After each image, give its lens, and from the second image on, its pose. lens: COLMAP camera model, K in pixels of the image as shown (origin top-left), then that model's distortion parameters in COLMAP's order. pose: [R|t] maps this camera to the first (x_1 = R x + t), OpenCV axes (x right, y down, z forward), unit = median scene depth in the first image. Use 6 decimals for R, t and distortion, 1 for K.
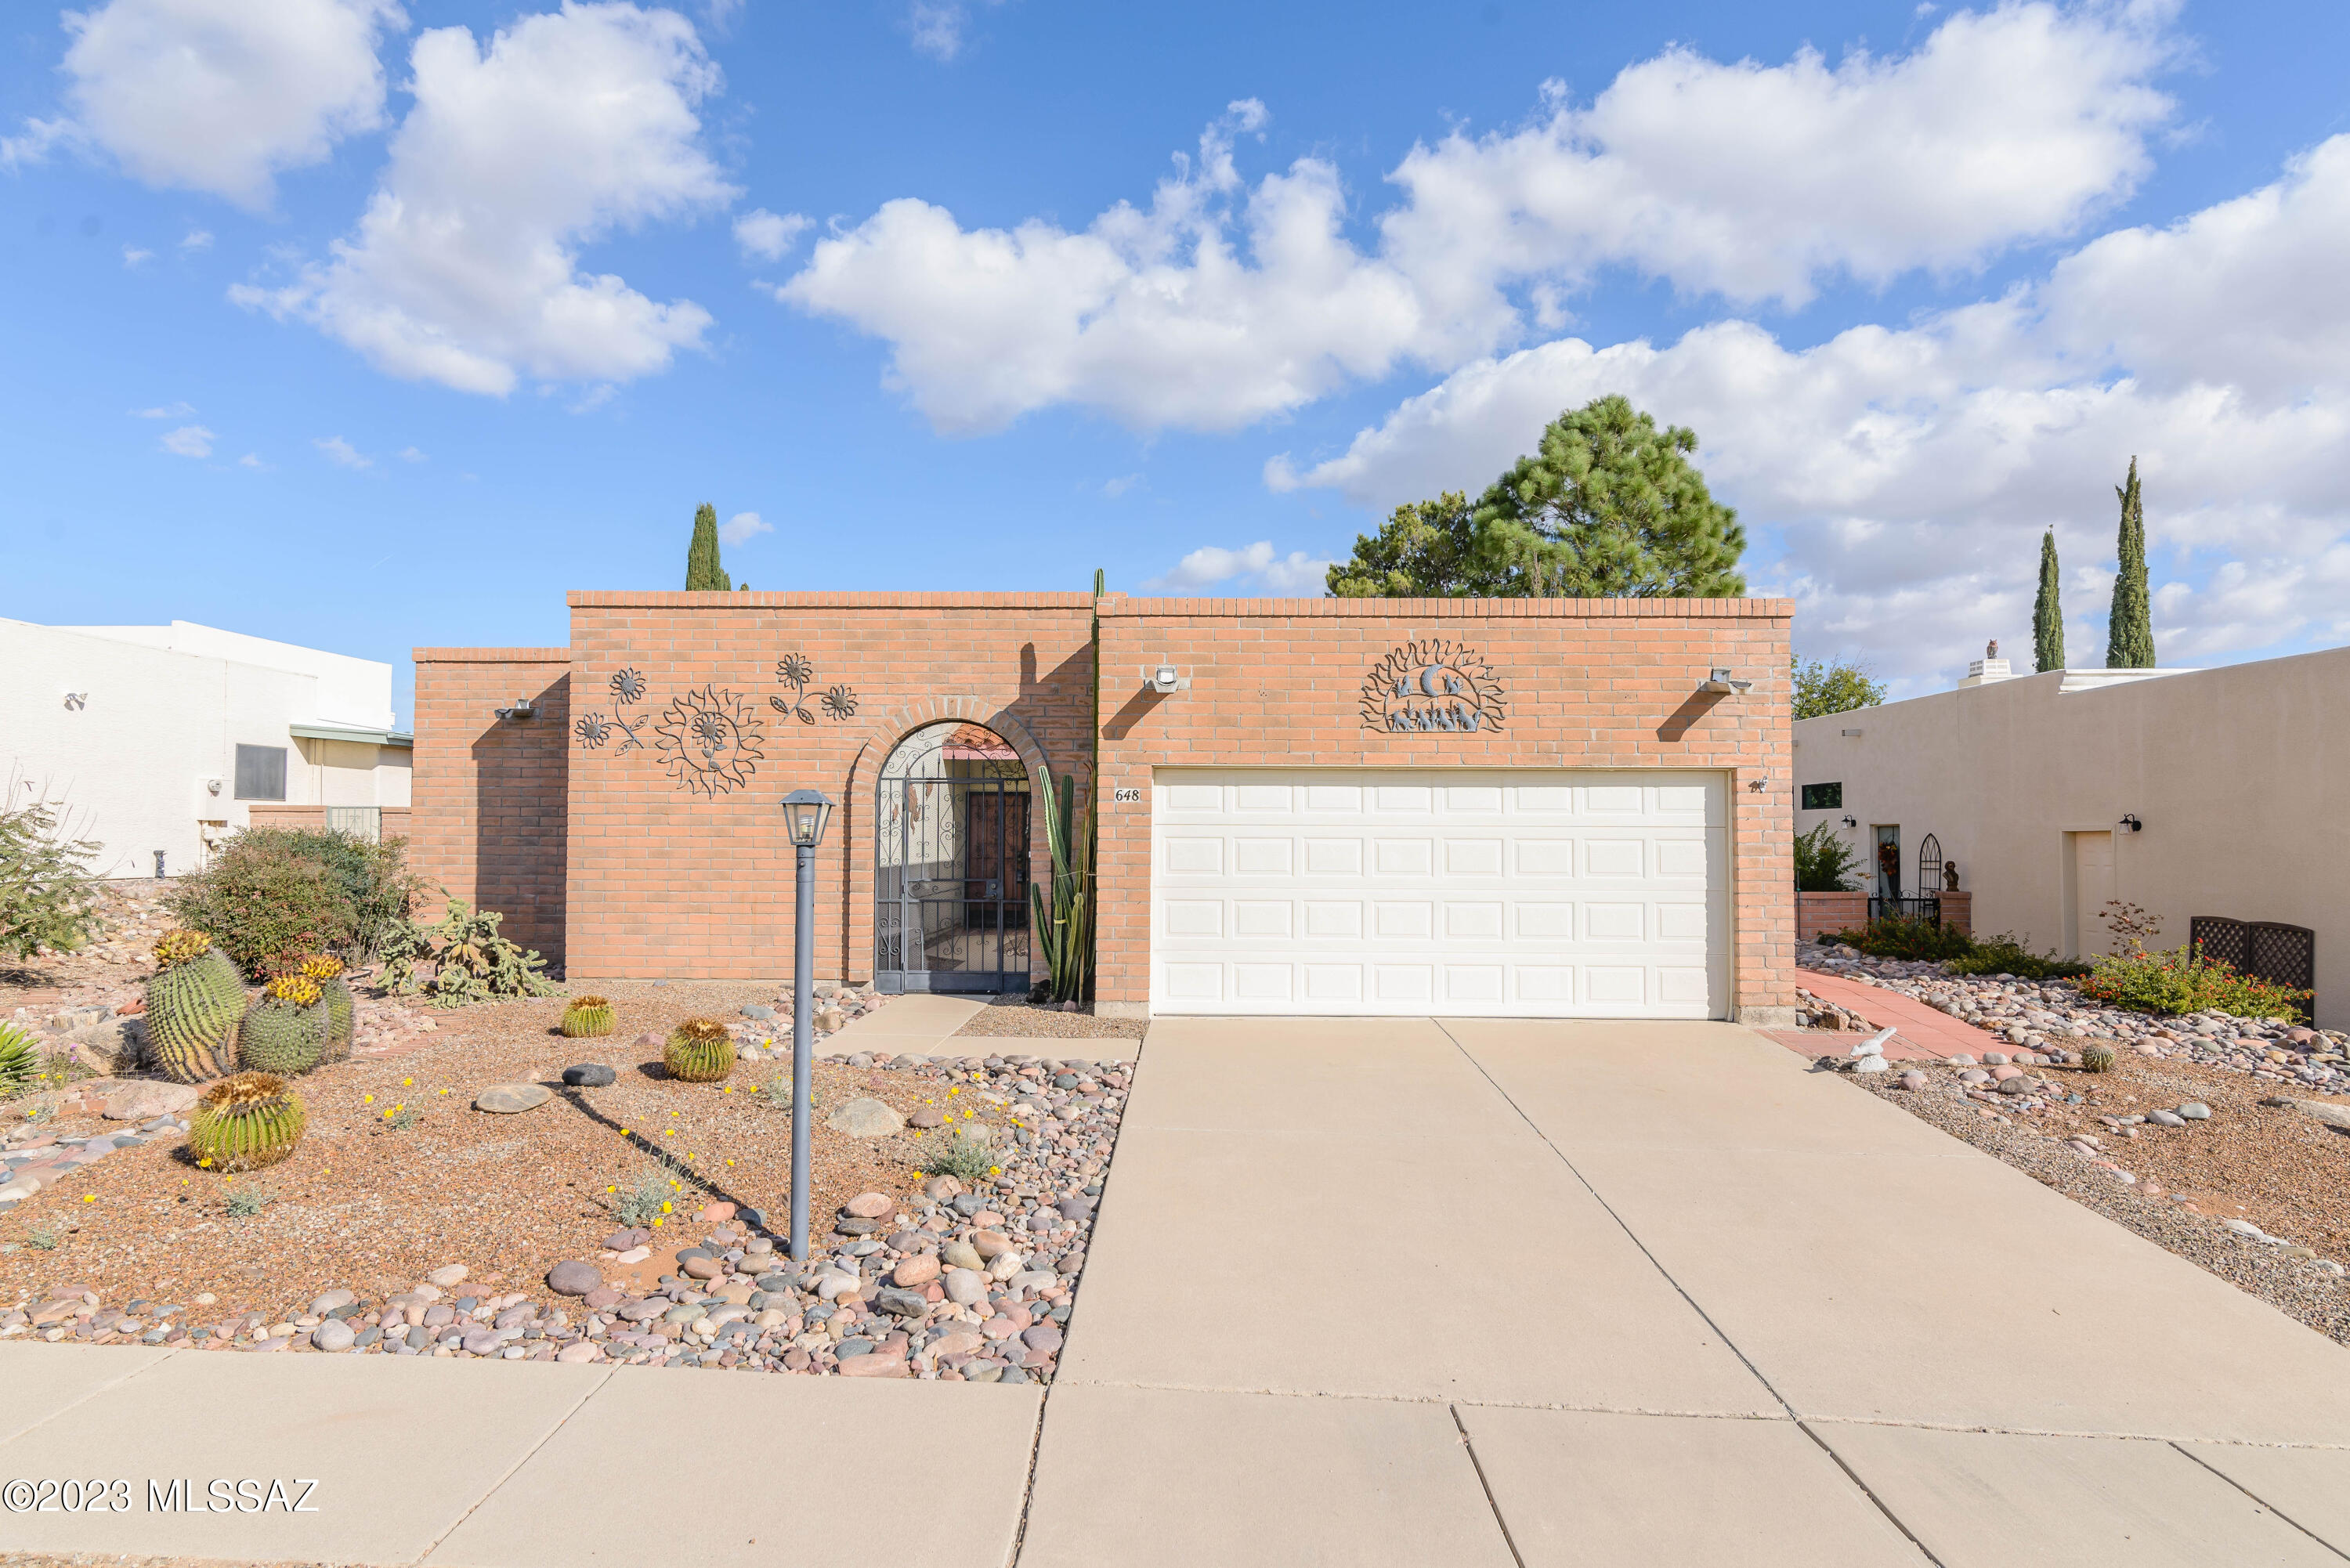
lens RADIAL K [[1437.9, 0, 1172.3], [0, 1437.9, 696.2], [0, 0, 1]] dist [0.016154, 0.001011]
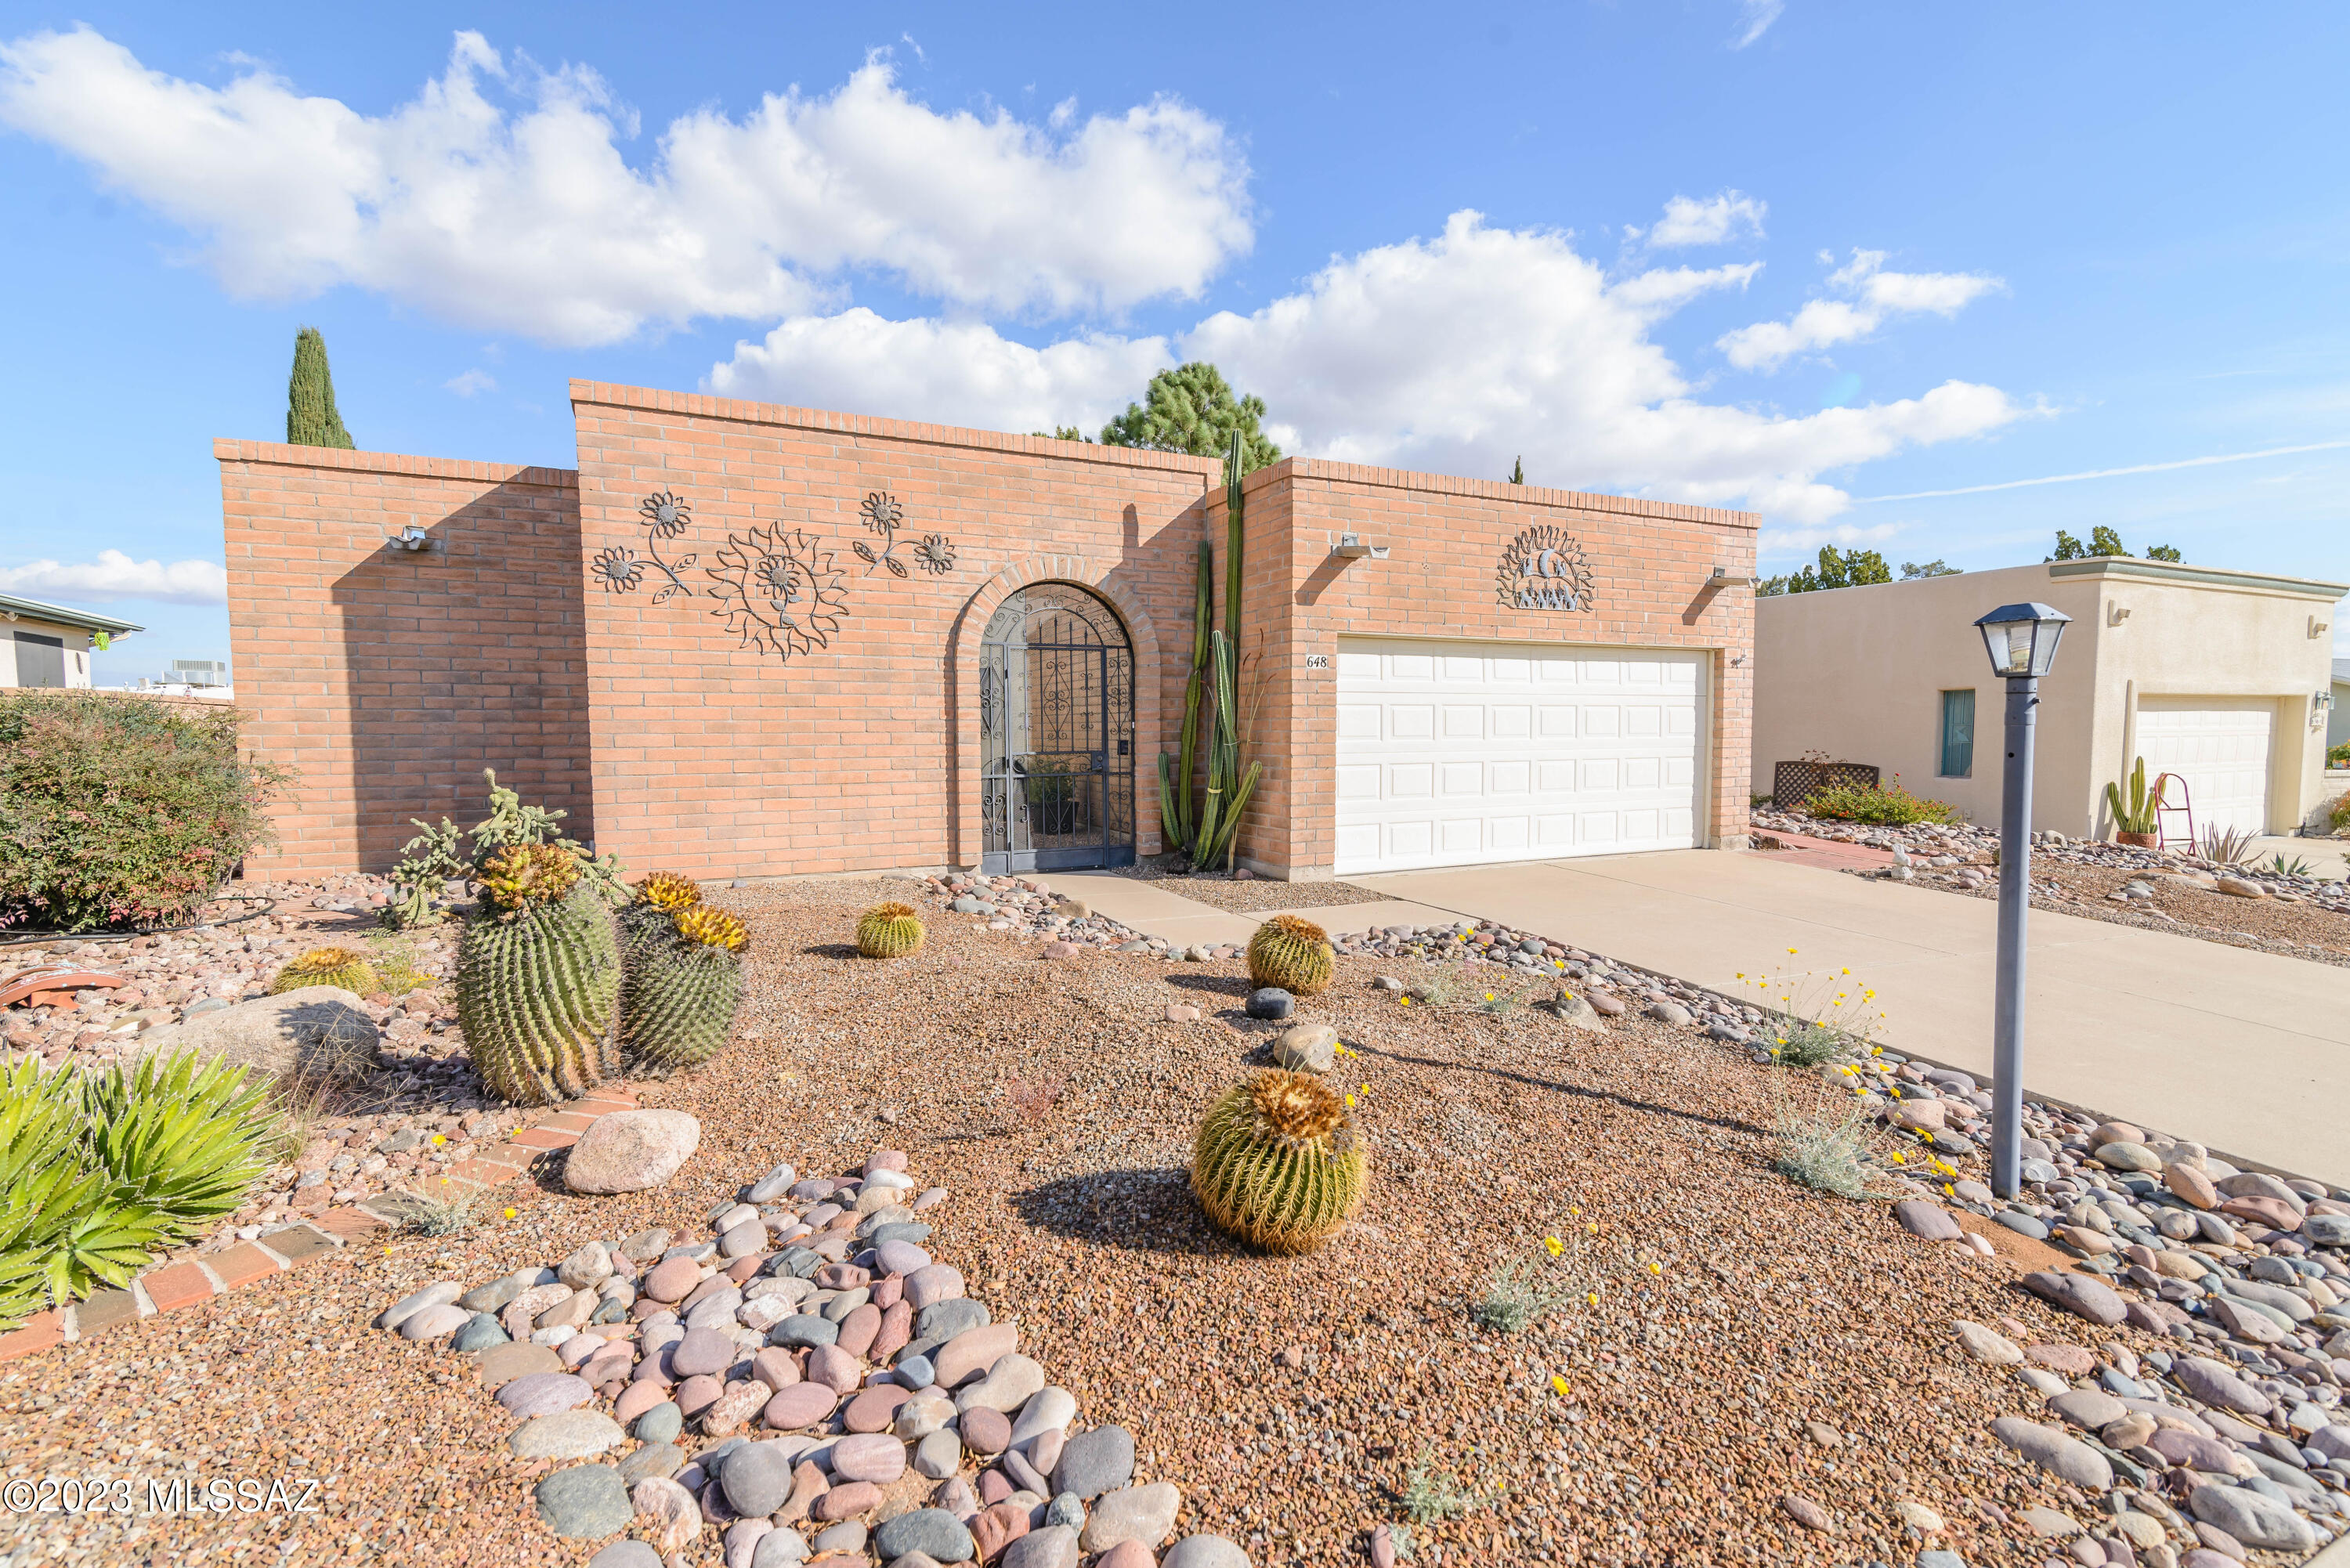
lens RADIAL K [[1116.4, 0, 1114.1], [0, 1116.4, 747.5], [0, 0, 1]] dist [0.019488, -0.001412]
pose [[0.875610, -0.017082, 0.482716, -0.473193], [-0.037831, 0.993879, 0.103795, 0.047340], [-0.481534, -0.109145, 0.869604, 0.350004]]
